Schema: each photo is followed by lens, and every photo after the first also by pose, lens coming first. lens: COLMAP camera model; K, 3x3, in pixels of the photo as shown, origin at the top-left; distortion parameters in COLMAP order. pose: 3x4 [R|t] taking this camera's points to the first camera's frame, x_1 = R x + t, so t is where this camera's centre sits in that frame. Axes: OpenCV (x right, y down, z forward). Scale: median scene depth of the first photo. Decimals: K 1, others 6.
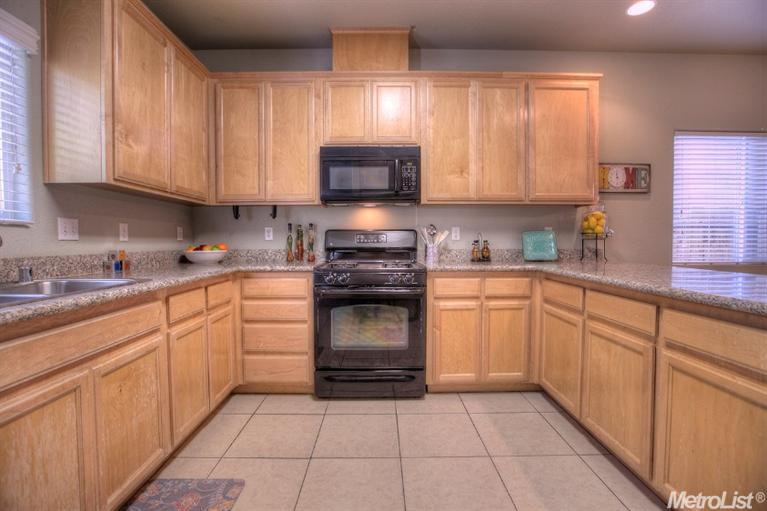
lens RADIAL K [[352.4, 0, 380.9], [0, 352.4, 252.9], [0, 0, 1]] dist [-0.052320, 0.019040]
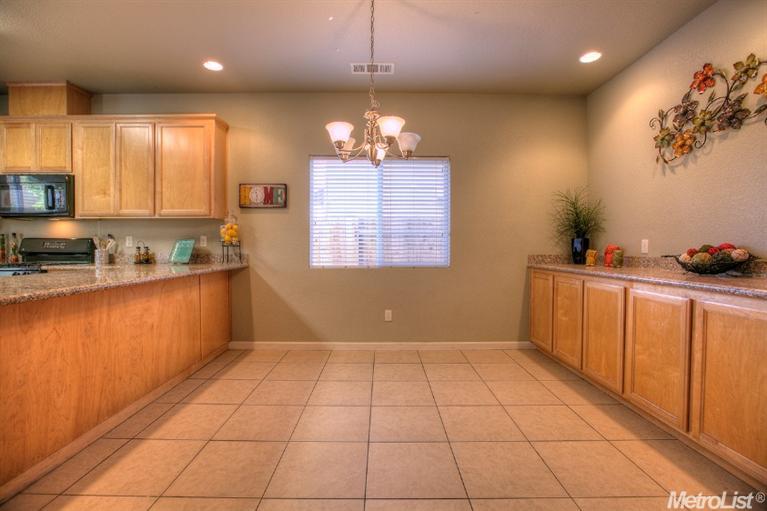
lens RADIAL K [[352.4, 0, 380.9], [0, 352.4, 252.9], [0, 0, 1]] dist [-0.052320, 0.019040]
pose [[0.999989, 0.004559, 0.001210, 1.257383], [-0.004540, 0.999877, -0.015012, 0.000903], [-0.001278, 0.015006, 0.999887, -0.258175]]
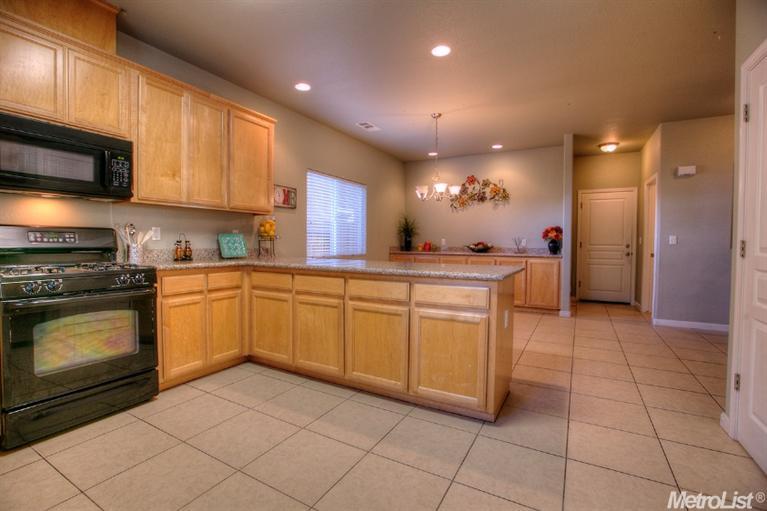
lens RADIAL K [[352.4, 0, 380.9], [0, 352.4, 252.9], [0, 0, 1]] dist [-0.052320, 0.019040]
pose [[0.496662, -0.018543, 0.867746, -0.367643], [0.018714, 0.999768, 0.010652, 0.001695], [-0.867743, 0.010948, 0.496893, -0.048219]]
